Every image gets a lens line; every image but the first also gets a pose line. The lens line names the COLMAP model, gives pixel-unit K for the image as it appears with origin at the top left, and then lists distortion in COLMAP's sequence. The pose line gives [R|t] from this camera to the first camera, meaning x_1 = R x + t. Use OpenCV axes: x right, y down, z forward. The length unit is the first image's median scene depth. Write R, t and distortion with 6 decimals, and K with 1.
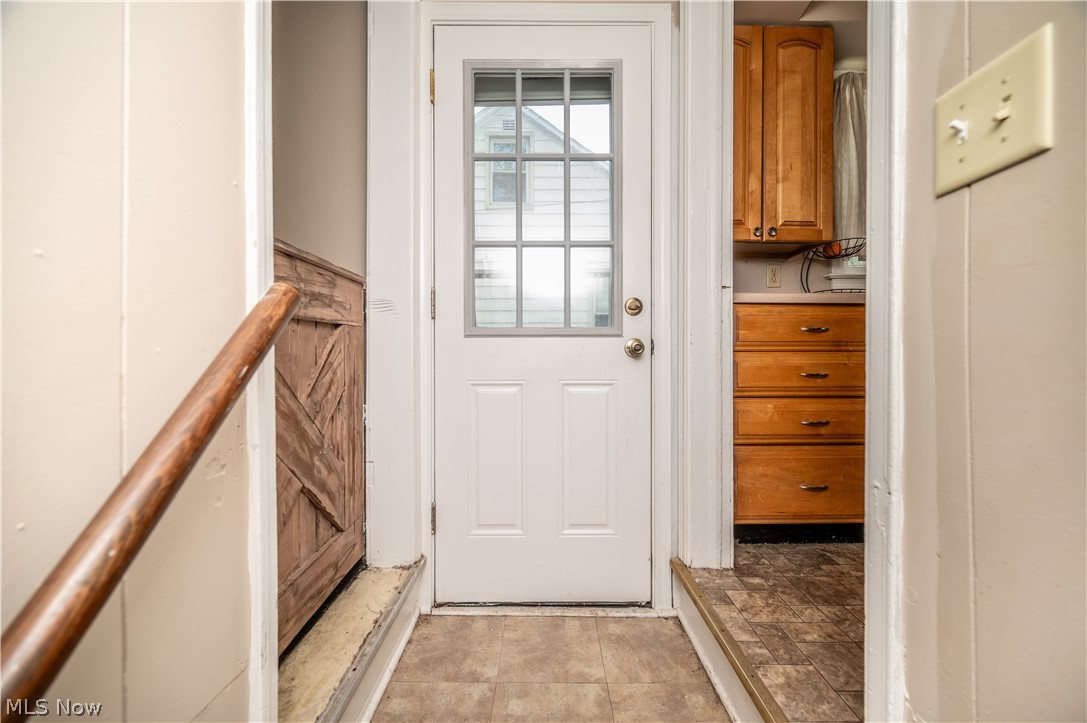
lens RADIAL K [[427.5, 0, 545.7], [0, 427.5, 357.3], [0, 0, 1]] dist [-0.003753, -0.000218]
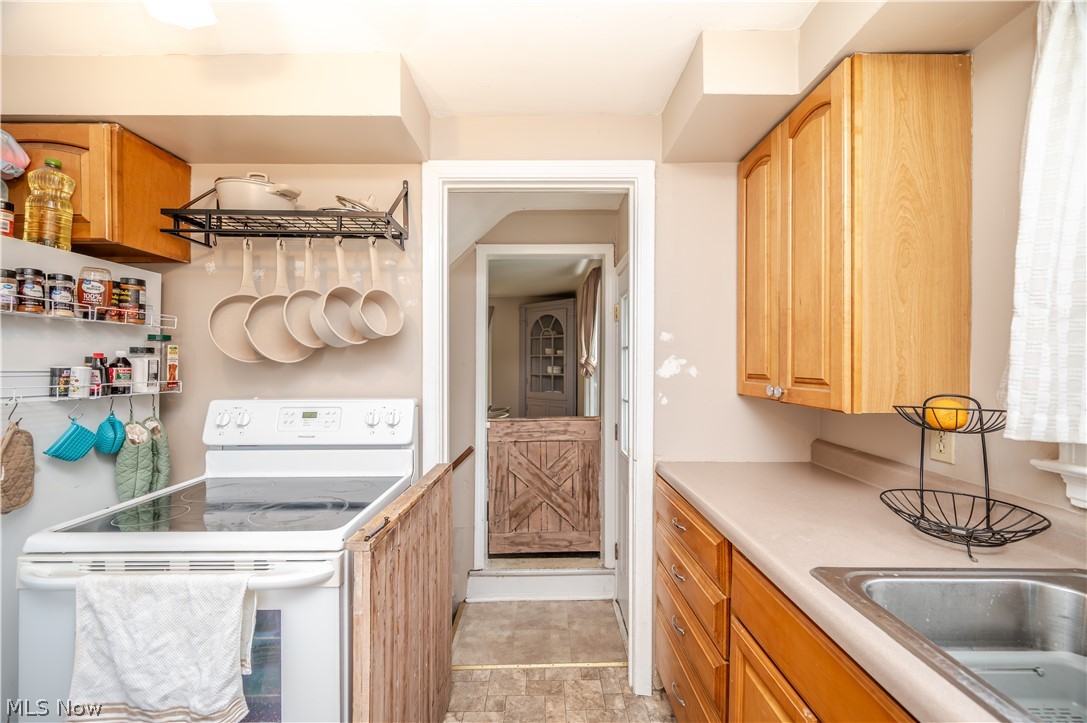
lens RADIAL K [[427.5, 0, 545.9], [0, 427.5, 364.4], [0, 0, 1]] dist [-0.003753, -0.000218]
pose [[0.007951, 0.002865, -0.999964, 1.946661], [-0.001963, 0.999994, 0.002849, -0.525627], [0.999966, 0.001941, 0.007956, 0.873475]]
